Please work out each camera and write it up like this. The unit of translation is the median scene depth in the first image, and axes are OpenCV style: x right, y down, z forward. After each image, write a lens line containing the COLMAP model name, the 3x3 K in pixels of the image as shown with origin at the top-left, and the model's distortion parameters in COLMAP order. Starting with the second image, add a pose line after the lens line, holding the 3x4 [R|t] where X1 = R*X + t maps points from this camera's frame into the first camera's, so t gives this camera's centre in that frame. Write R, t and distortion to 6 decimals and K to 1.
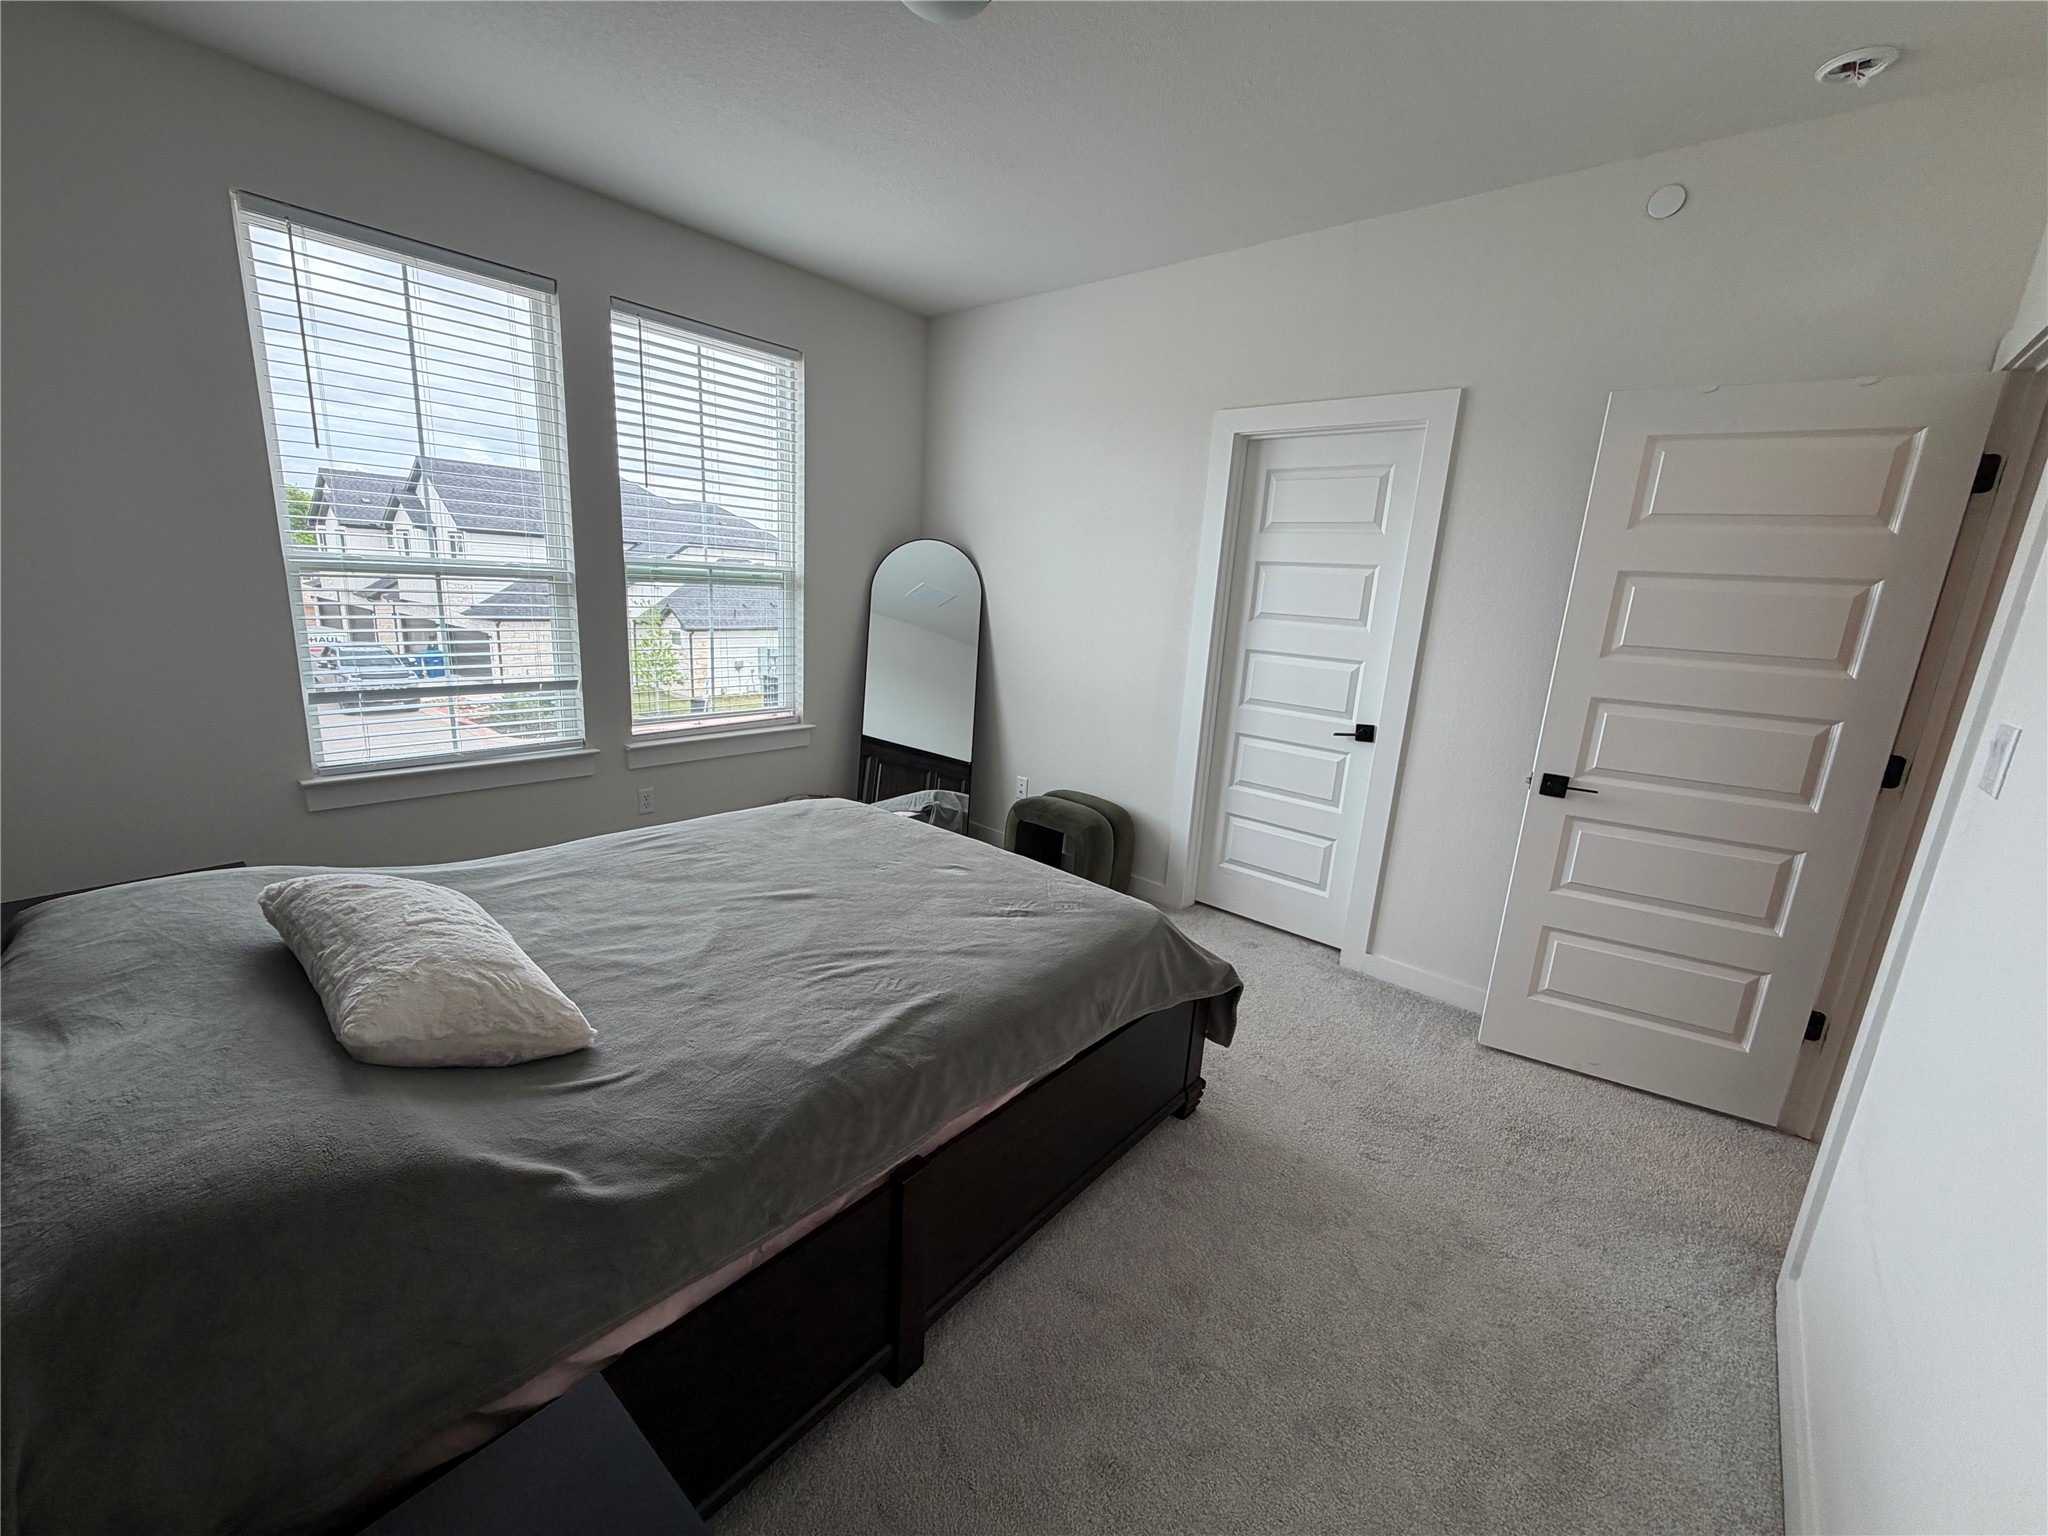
lens RADIAL K [[813.5, 0, 1019.2], [0, 813.5, 768.8], [0, 0, 1]] dist [0.001757, -0.000464]
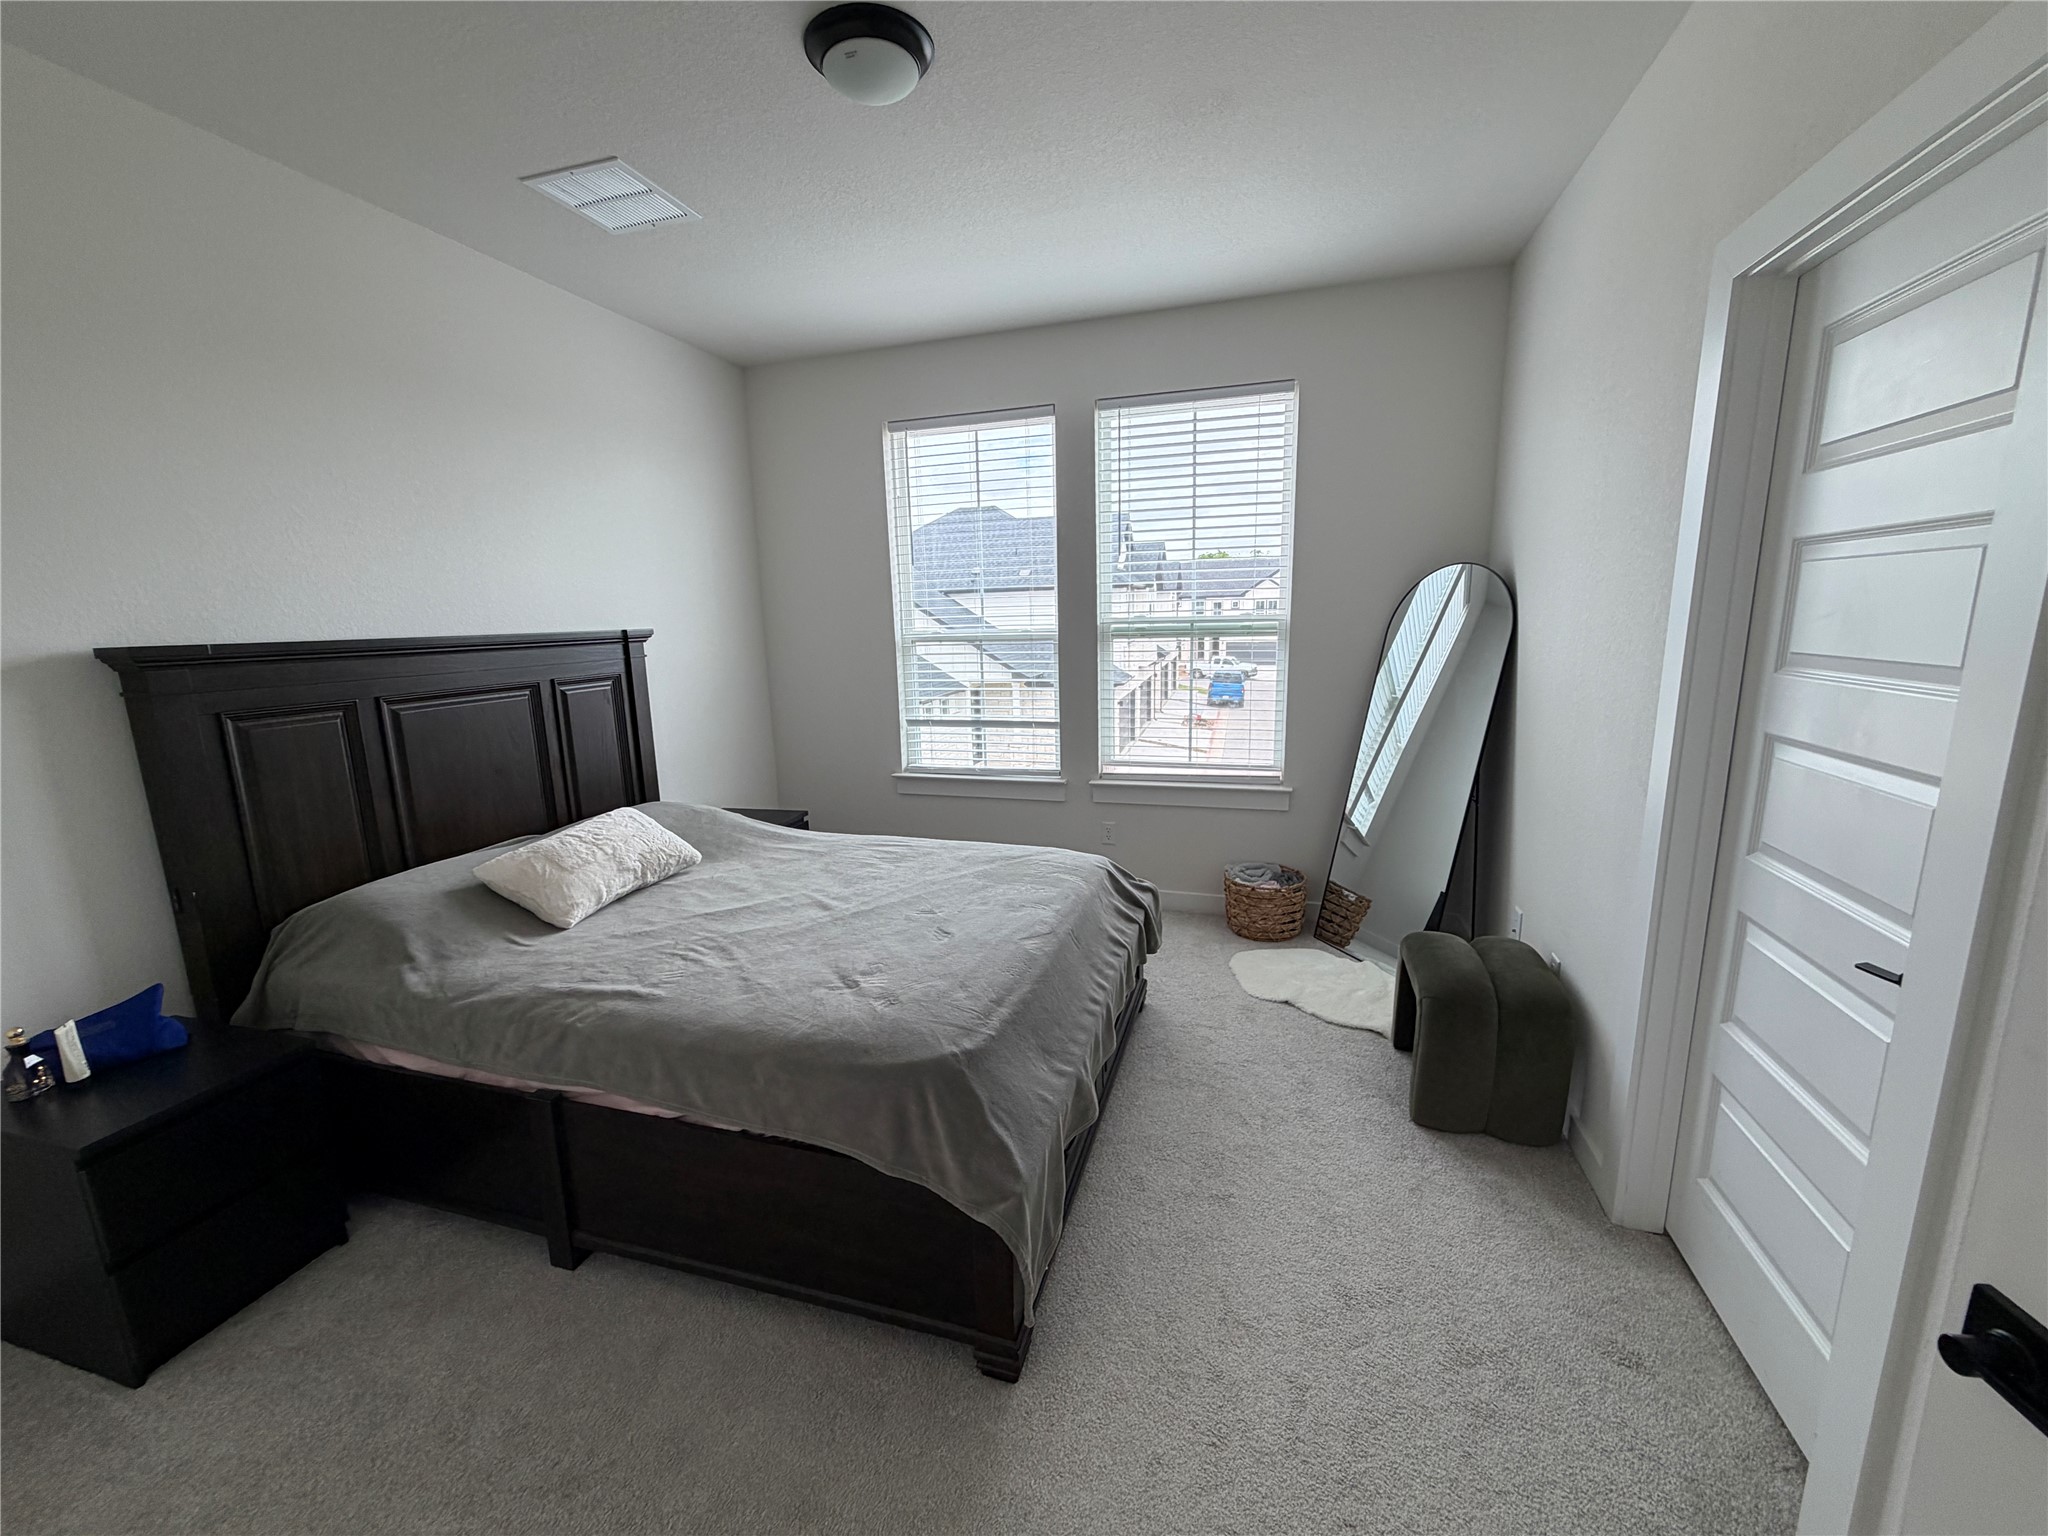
lens RADIAL K [[813.5, 0, 1019.2], [0, 813.5, 768.8], [0, 0, 1]] dist [0.001757, -0.000464]
pose [[0.402965, 0.106150, -0.909039, 0.793167], [-0.160588, 0.986042, 0.043956, -0.121948], [0.901016, 0.128268, 0.414387, 0.661211]]
